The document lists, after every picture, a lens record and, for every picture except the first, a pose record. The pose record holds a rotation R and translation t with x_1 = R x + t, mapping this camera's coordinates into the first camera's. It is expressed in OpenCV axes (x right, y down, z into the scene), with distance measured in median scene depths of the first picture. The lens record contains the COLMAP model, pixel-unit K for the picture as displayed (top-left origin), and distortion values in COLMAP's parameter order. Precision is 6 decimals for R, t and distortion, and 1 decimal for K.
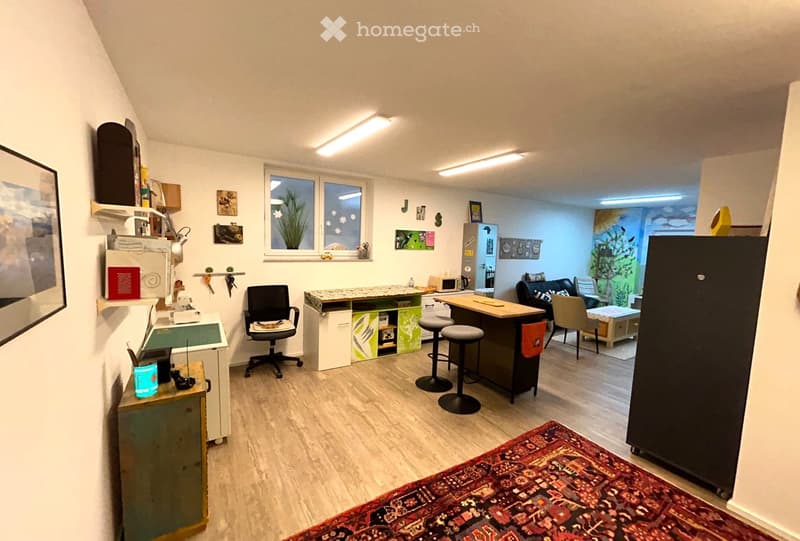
lens RADIAL K [[325.1, 0, 400.5], [0, 325.1, 271.3], [0, 0, 1]] dist [0.000819, 0.000012]
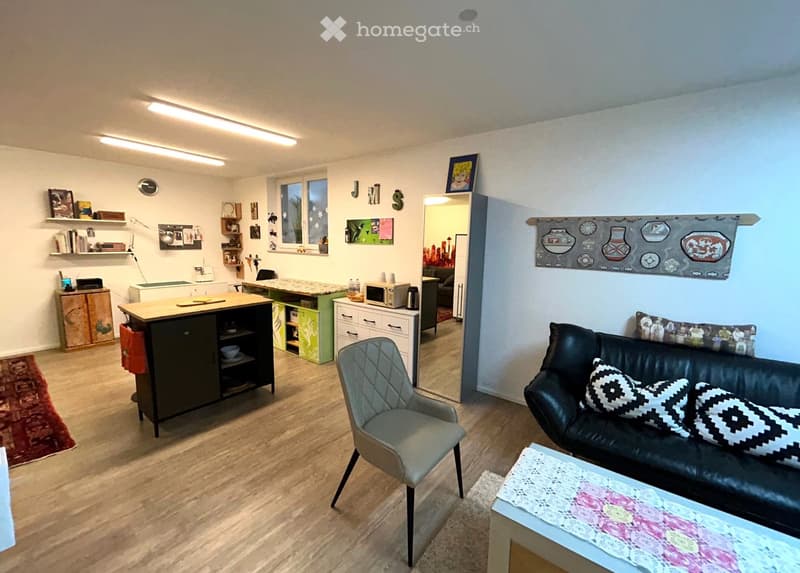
lens RADIAL K [[331.2, 0, 400.4], [0, 331.2, 283.9], [0, 0, 1]] dist [-0.003502, -0.000118]
pose [[0.346038, 0.094539, -0.933445, 0.825033], [-0.096937, 0.993188, 0.064654, -0.031273], [0.933199, 0.068112, 0.352845, 0.813889]]
